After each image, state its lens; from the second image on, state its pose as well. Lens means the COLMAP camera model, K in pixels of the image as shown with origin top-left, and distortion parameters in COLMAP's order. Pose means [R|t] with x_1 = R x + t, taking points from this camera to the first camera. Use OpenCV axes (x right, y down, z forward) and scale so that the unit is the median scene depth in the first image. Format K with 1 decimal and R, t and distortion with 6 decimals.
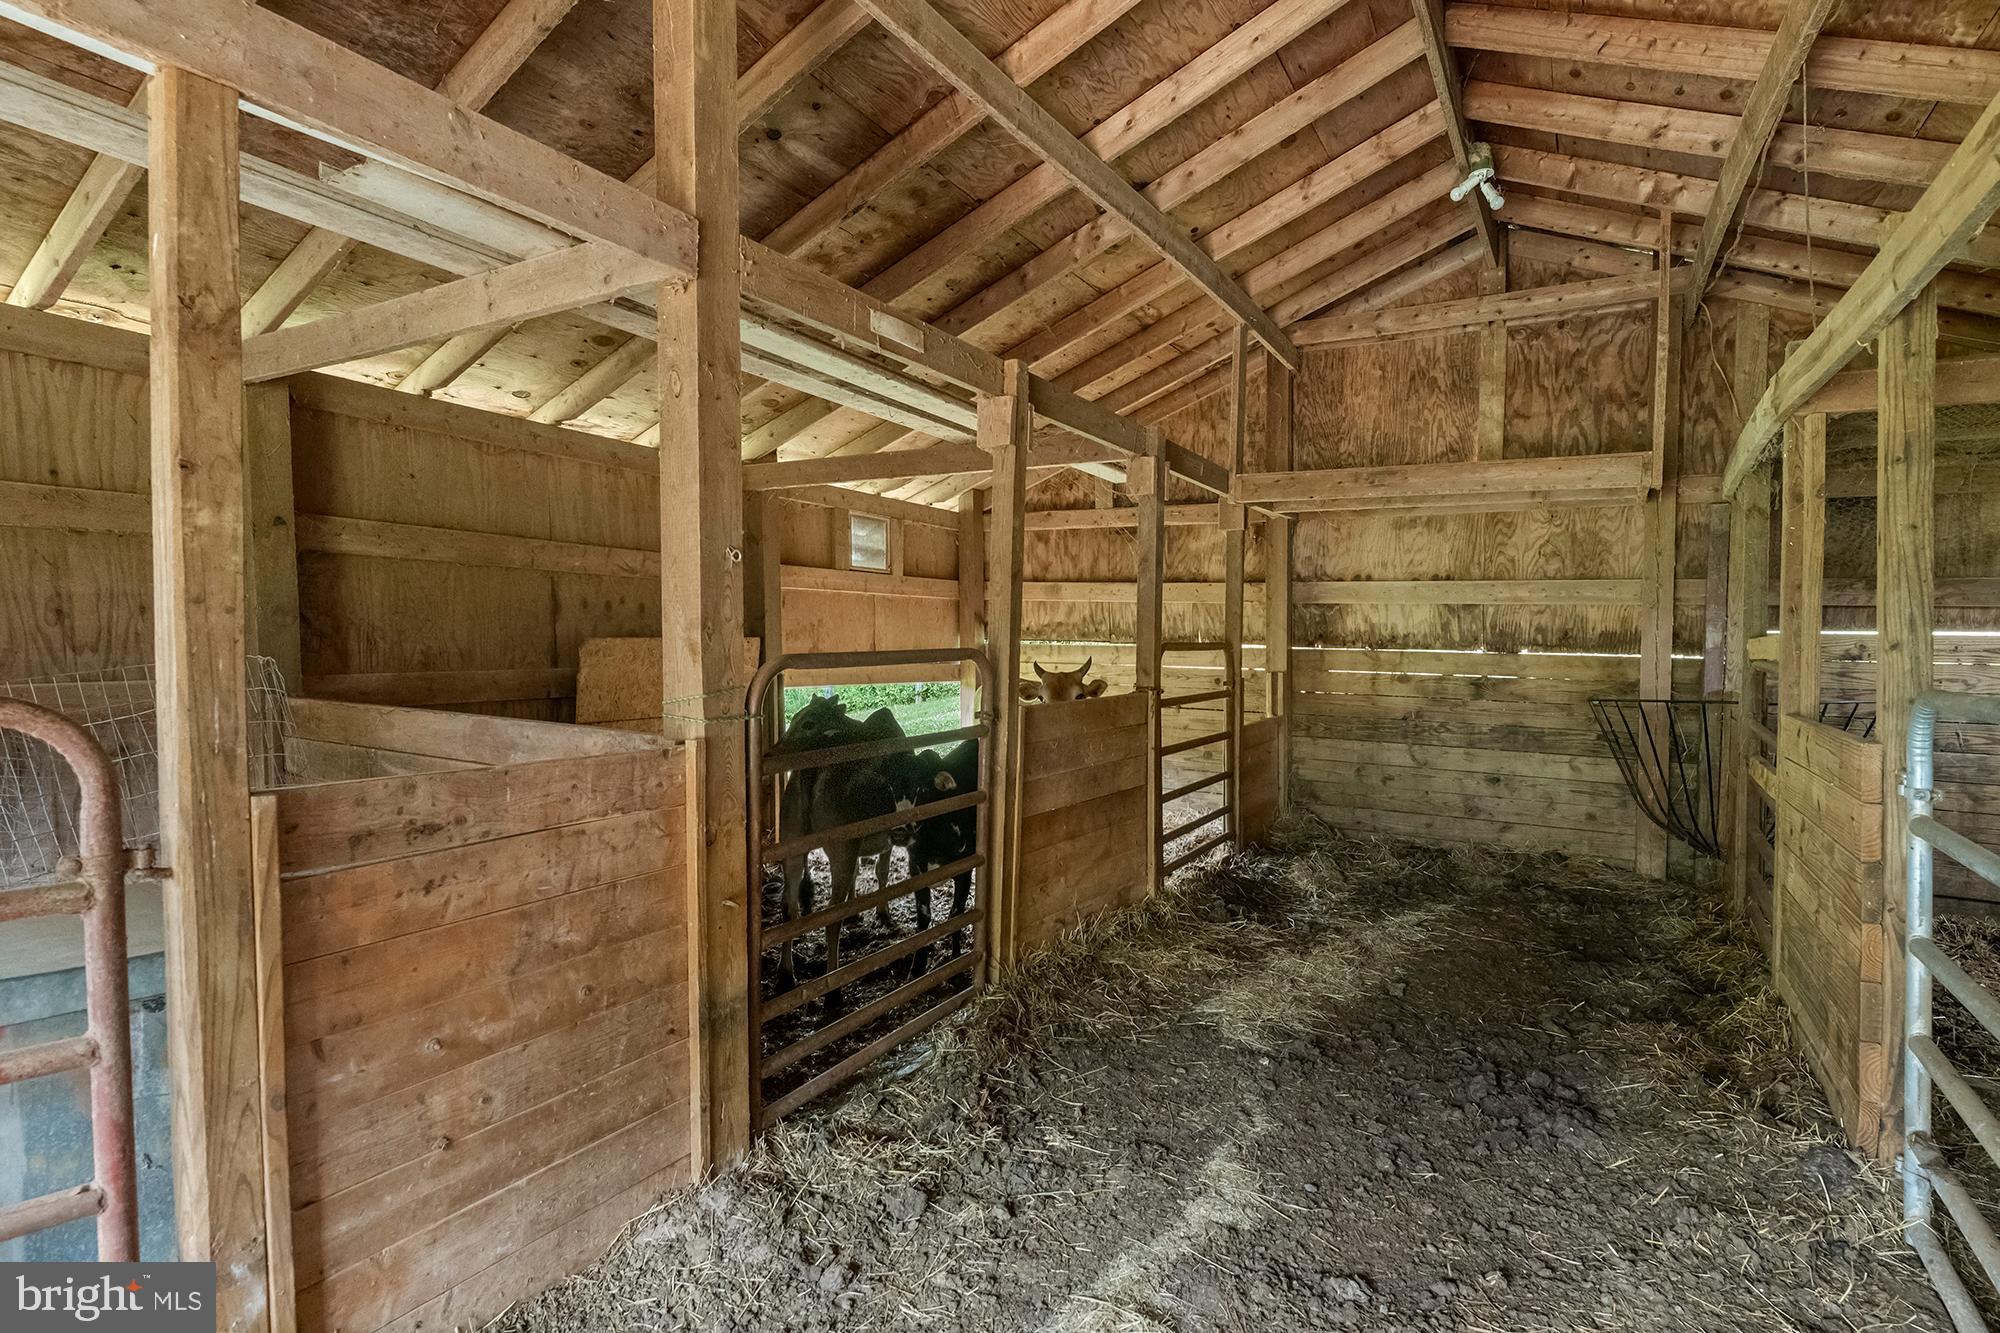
lens RADIAL K [[992.7, 0, 1007.6], [0, 992.7, 677.8], [0, 0, 1]] dist [0.000349, -0.000387]
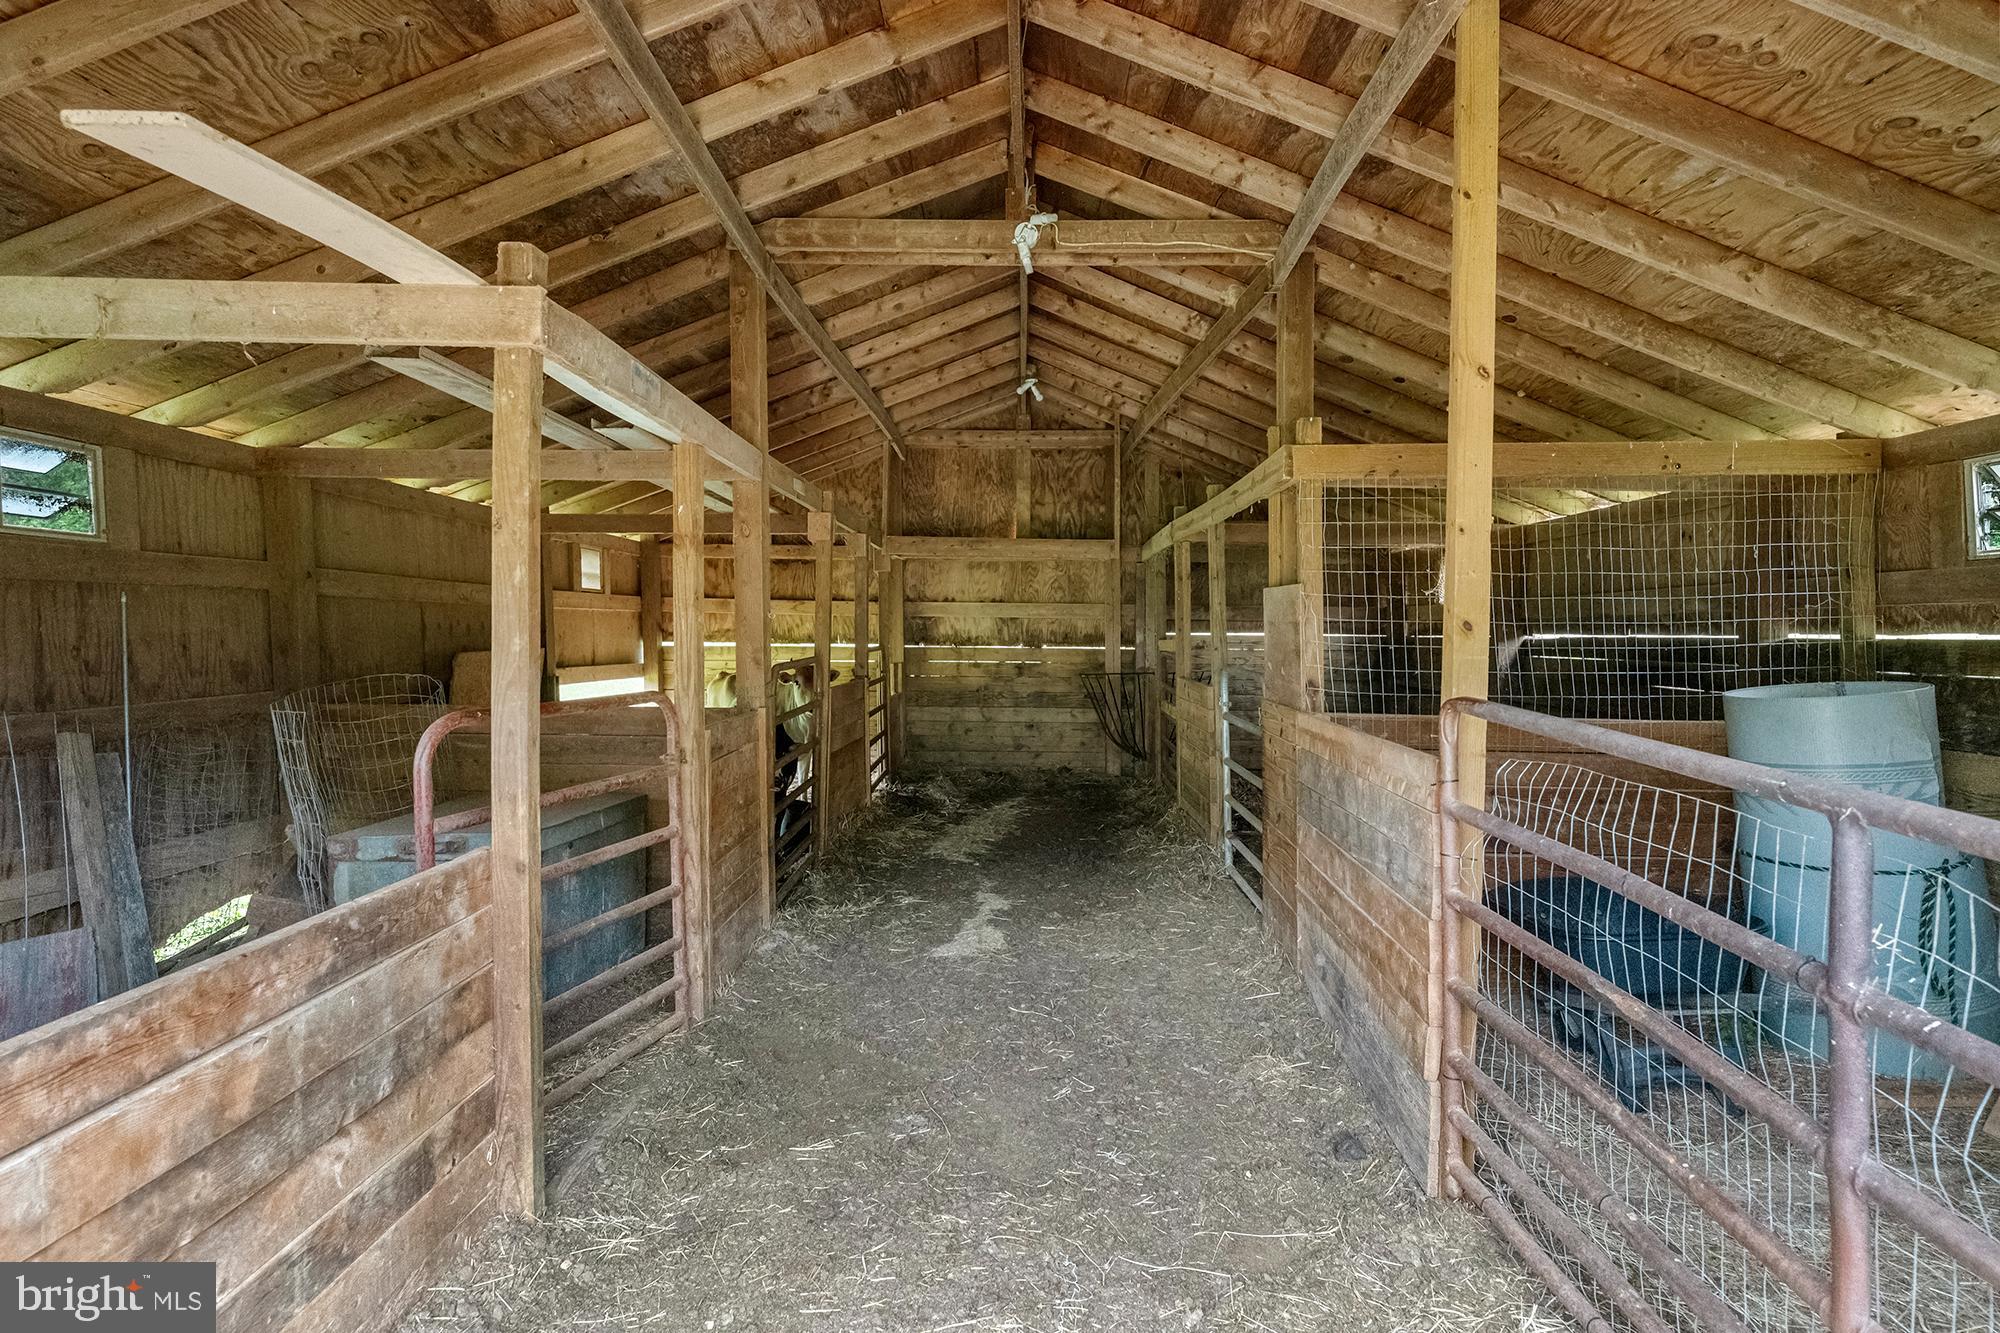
lens RADIAL K [[1022.4, 0, 999.3], [0, 1022.4, 658.0], [0, 0, 1]] dist [-0.001164, -0.000570]
pose [[0.868896, -0.026105, 0.494305, -0.393582], [0.029654, 0.999560, 0.000662, -0.011041], [-0.494105, 0.014083, 0.869288, -0.445731]]
